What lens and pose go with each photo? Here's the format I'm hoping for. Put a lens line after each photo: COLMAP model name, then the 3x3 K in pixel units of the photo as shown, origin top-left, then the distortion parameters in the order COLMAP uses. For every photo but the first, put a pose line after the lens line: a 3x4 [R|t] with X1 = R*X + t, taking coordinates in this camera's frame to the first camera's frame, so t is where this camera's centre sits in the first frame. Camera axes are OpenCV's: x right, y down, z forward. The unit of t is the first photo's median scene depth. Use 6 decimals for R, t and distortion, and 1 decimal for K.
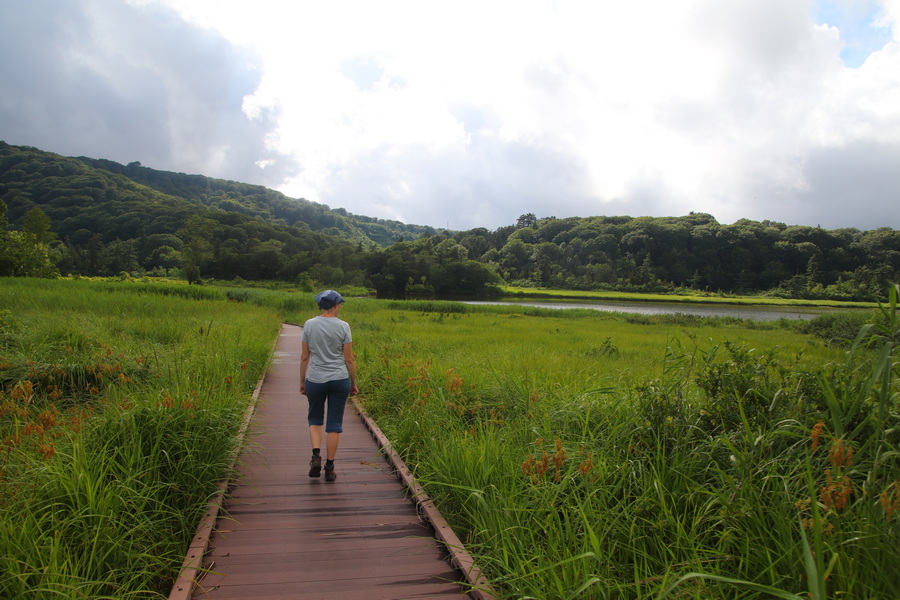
lens RADIAL K [[664.4, 0, 450.1], [0, 664.4, 296.9], [0, 0, 1]] dist [-0.086548, 0.003151]
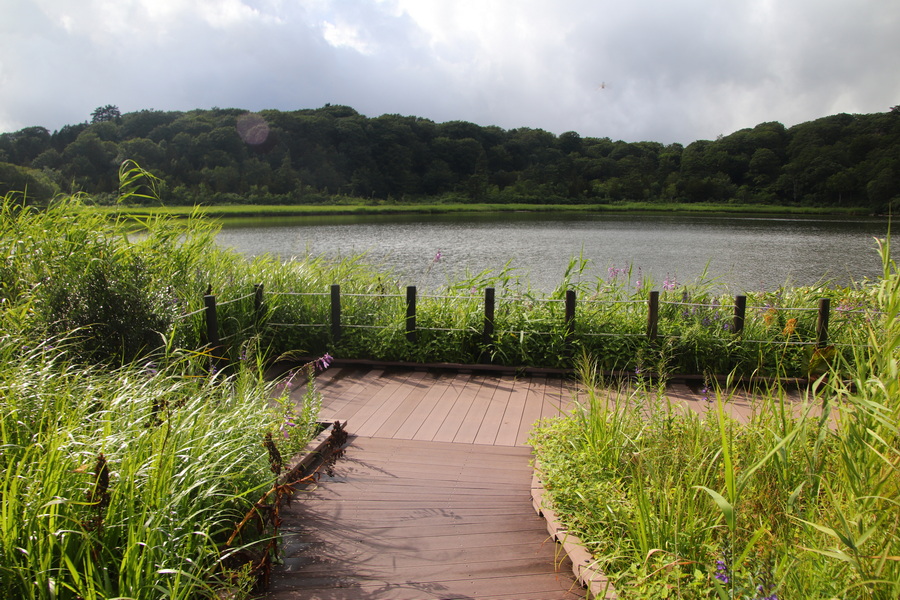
lens RADIAL K [[664.4, 0, 449.9], [0, 664.4, 303.4], [0, 0, 1]] dist [-0.086548, 0.003151]
pose [[0.835065, -0.118837, 0.537163, 0.038229], [0.048284, 0.988455, 0.143614, 0.004679], [-0.548029, -0.093991, 0.831162, 0.267782]]
